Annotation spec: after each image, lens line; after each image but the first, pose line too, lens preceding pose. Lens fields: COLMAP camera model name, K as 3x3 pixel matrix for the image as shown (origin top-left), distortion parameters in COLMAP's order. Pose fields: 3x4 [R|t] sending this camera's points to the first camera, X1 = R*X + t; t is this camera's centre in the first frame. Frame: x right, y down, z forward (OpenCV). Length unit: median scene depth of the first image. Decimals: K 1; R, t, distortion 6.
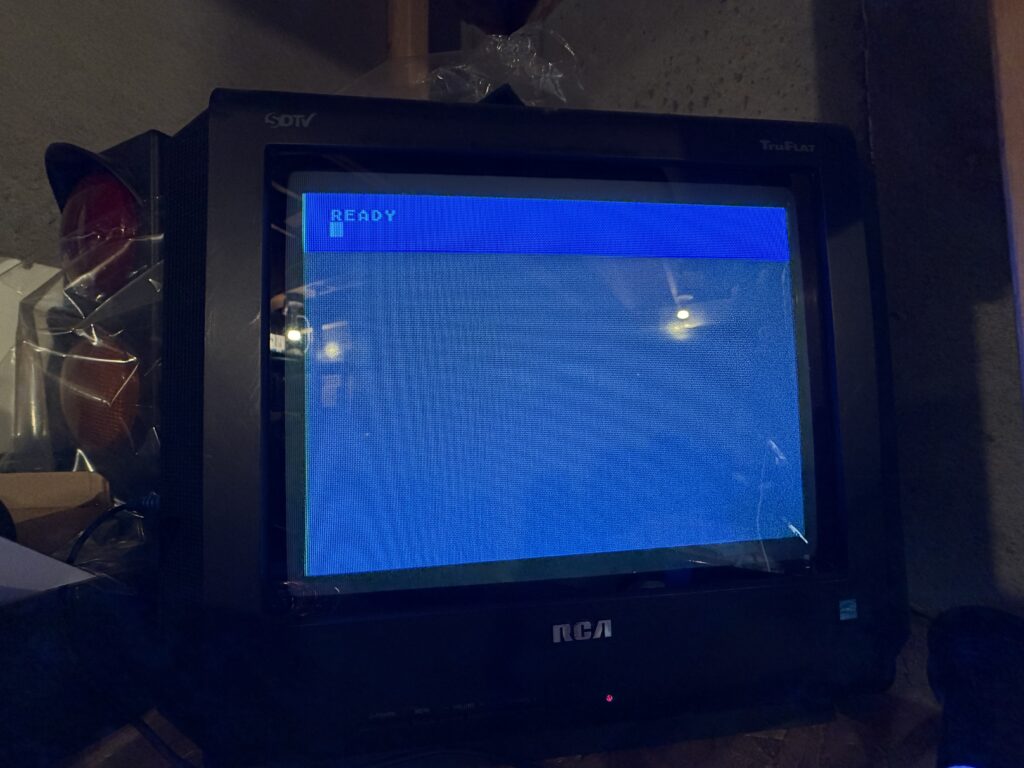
lens RADIAL K [[412.0, 0, 504.1], [0, 412.0, 386.8], [0, 0, 1]] dist [0.008510, 0.000269]
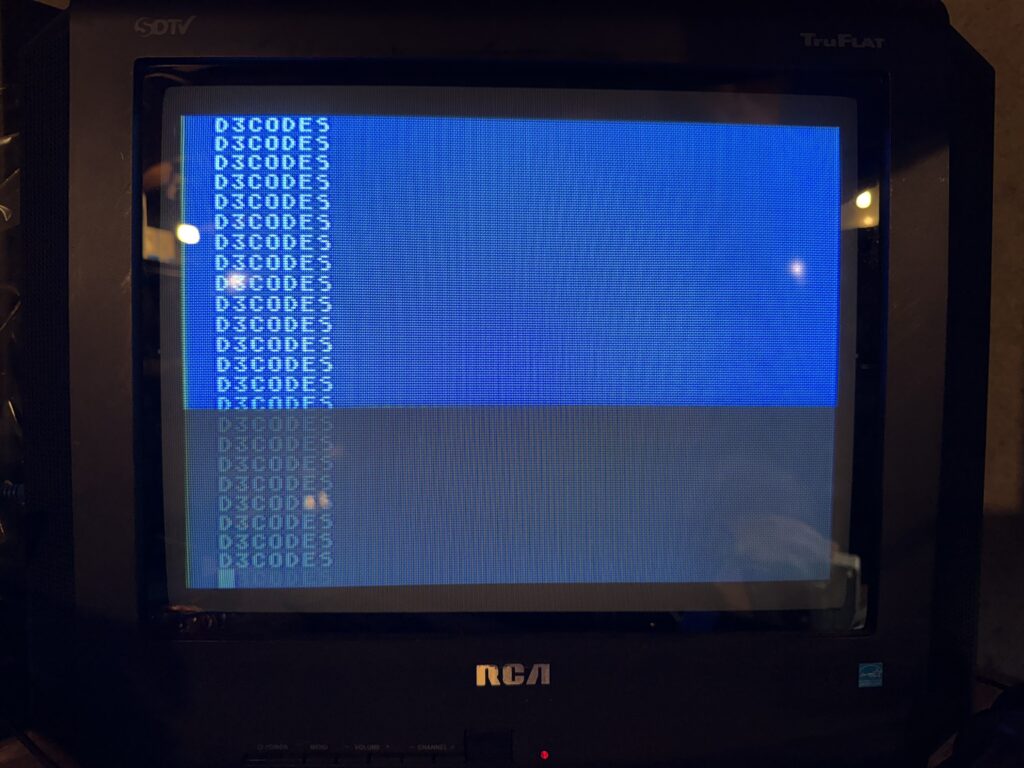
lens RADIAL K [[809.7, 0, 513.9], [0, 809.7, 381.7], [0, 0, 1]] dist [-0.003014, -0.022049]
pose [[0.995349, 0.037242, -0.088848, 0.308986], [-0.028962, 0.995271, 0.092723, -0.130387], [0.091881, -0.089718, 0.991720, -0.524677]]
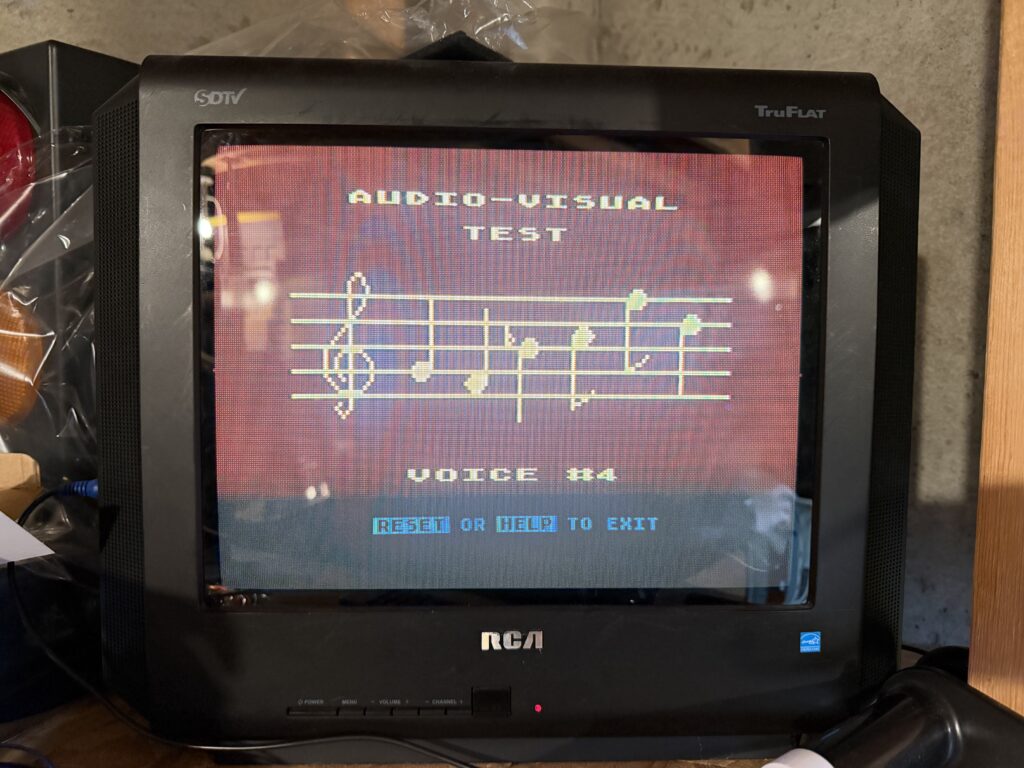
lens RADIAL K [[809.7, 0, 514.4], [0, 809.7, 385.8], [0, 0, 1]] dist [-0.003014, -0.022049]
pose [[0.996039, 0.041438, -0.078669, 0.318425], [-0.032465, 0.993166, 0.112107, -0.221704], [0.082776, -0.109109, 0.990577, -0.826252]]
